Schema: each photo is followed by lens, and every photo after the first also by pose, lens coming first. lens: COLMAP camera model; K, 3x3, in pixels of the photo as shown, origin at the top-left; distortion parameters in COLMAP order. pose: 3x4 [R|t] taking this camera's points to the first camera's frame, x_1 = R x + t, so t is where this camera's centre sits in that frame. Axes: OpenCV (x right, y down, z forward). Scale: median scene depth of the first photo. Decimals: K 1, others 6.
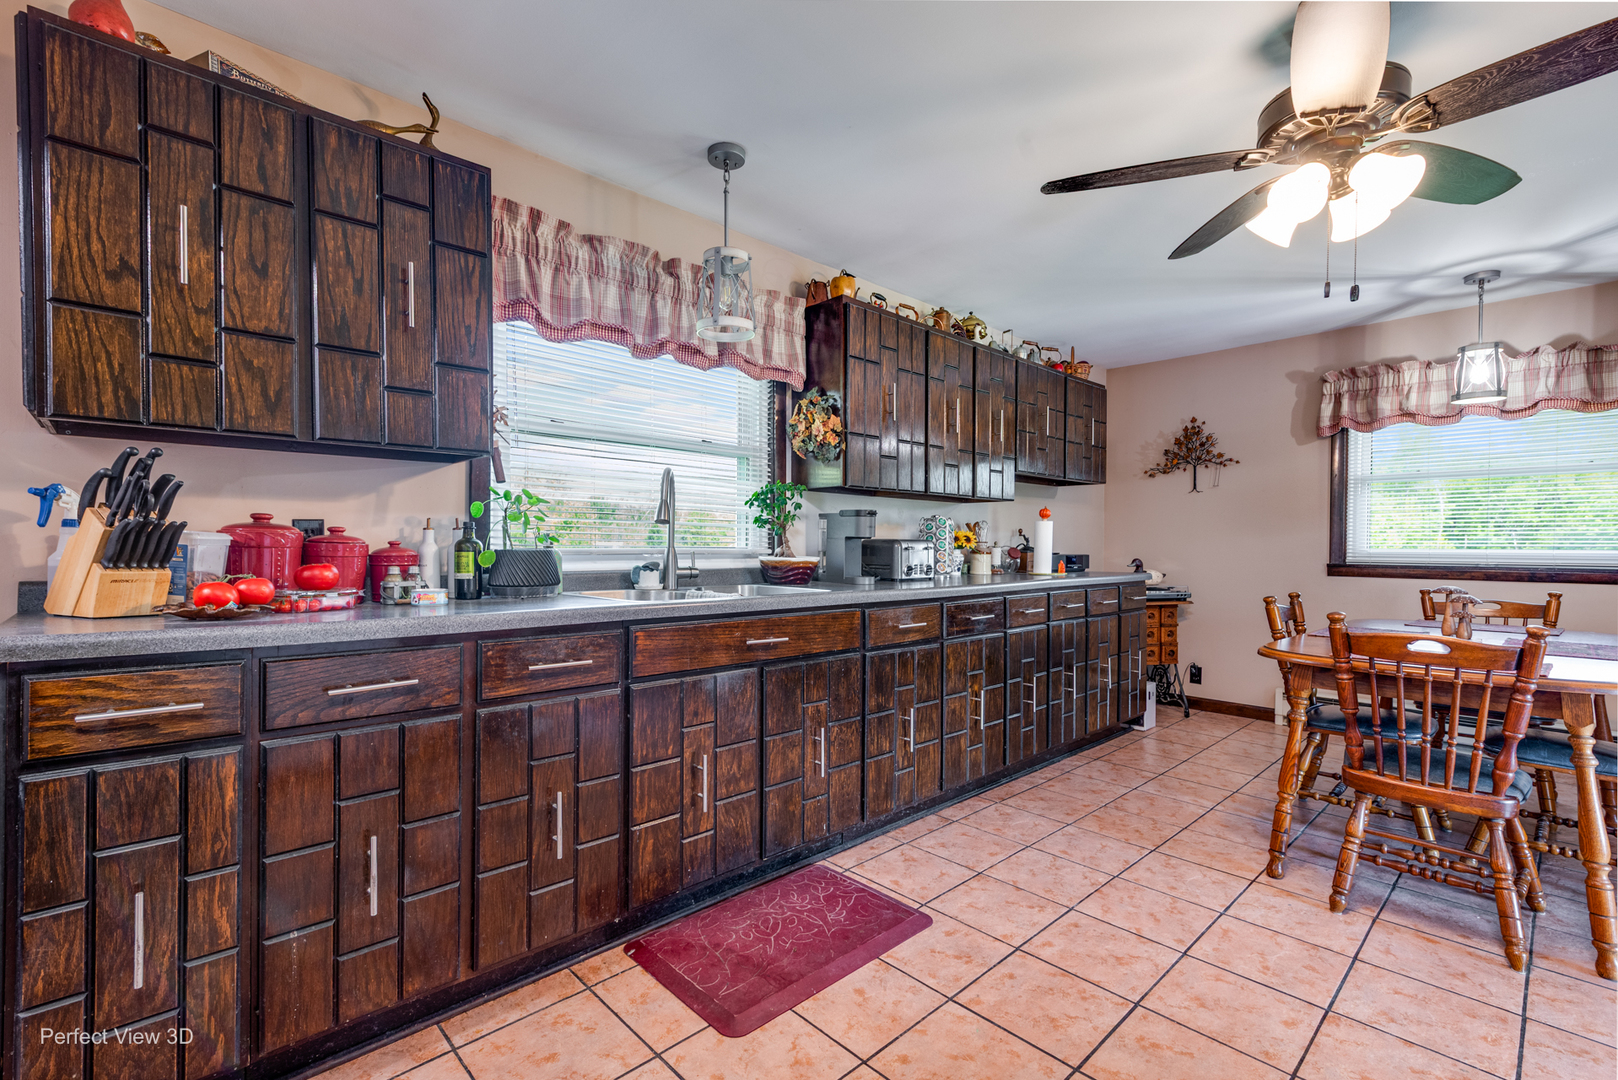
lens RADIAL K [[717.6, 0, 780.1], [0, 717.6, 546.7], [0, 0, 1]] dist [0.001621, -0.000920]
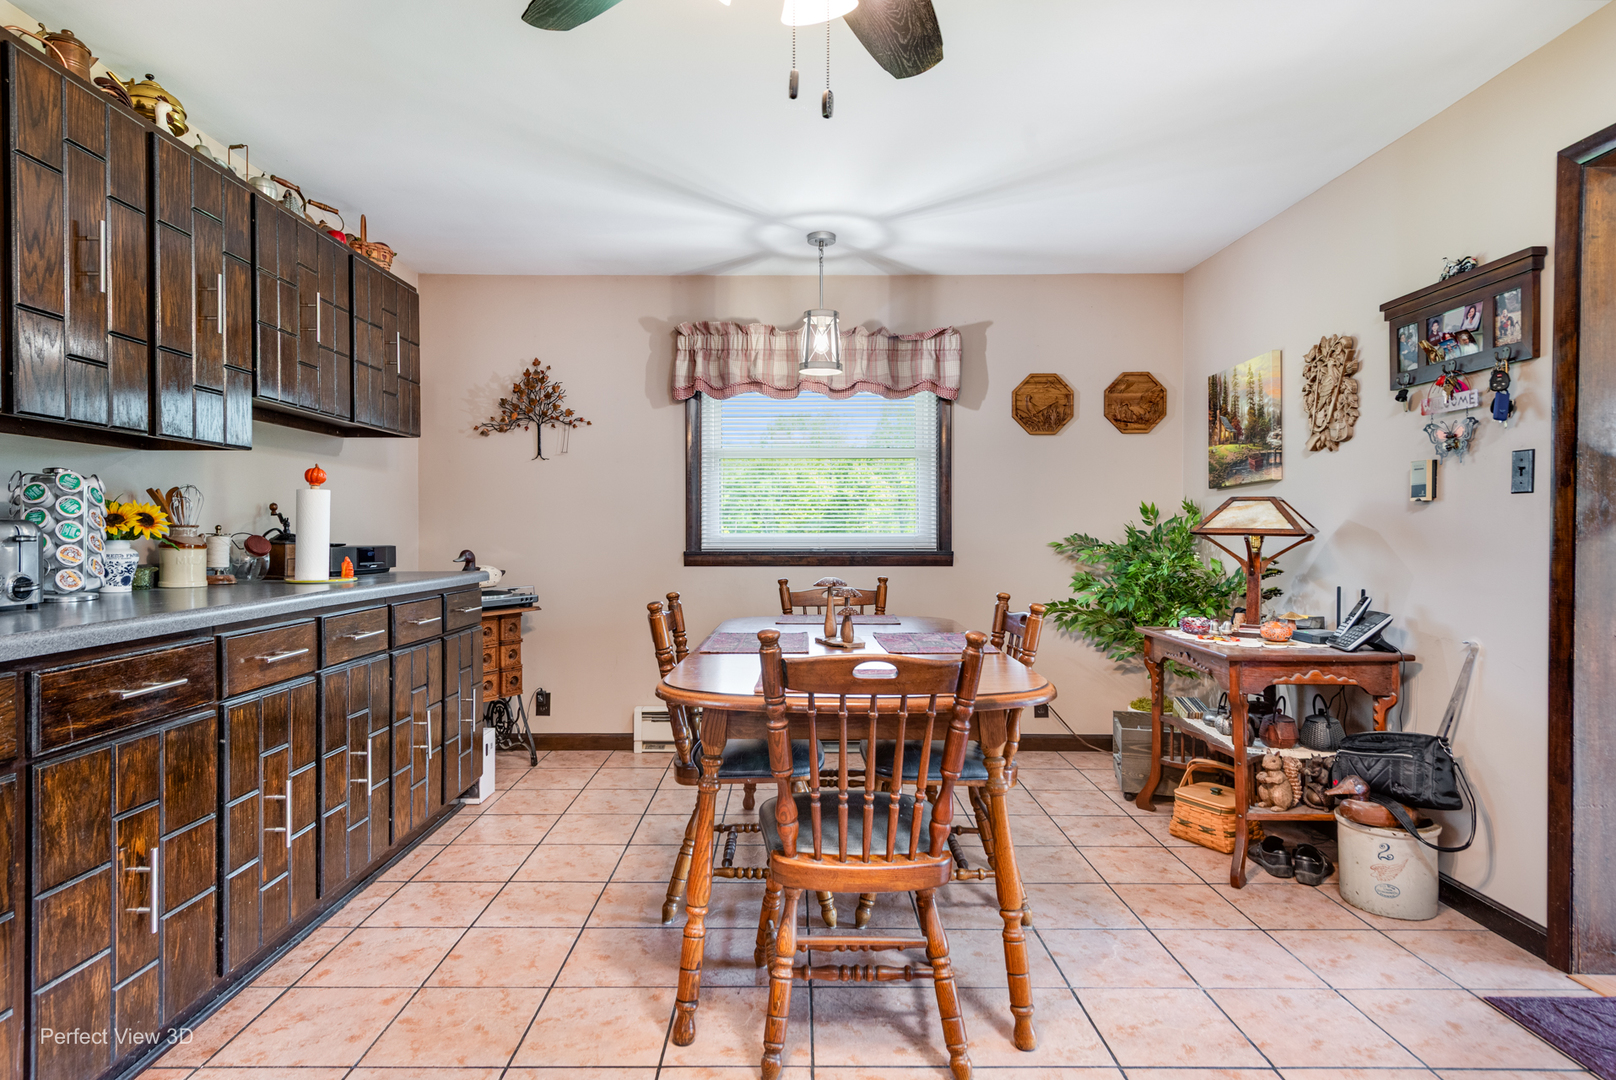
lens RADIAL K [[900.6, 0, 808.0], [0, 900.6, 540.0], [0, 0, 1]] dist [0.039848, -0.019269]
pose [[0.675230, -0.012664, 0.737498, 0.093959], [0.007236, 0.999918, 0.010545, 0.000217], [-0.737571, -0.001784, 0.675267, 0.207842]]
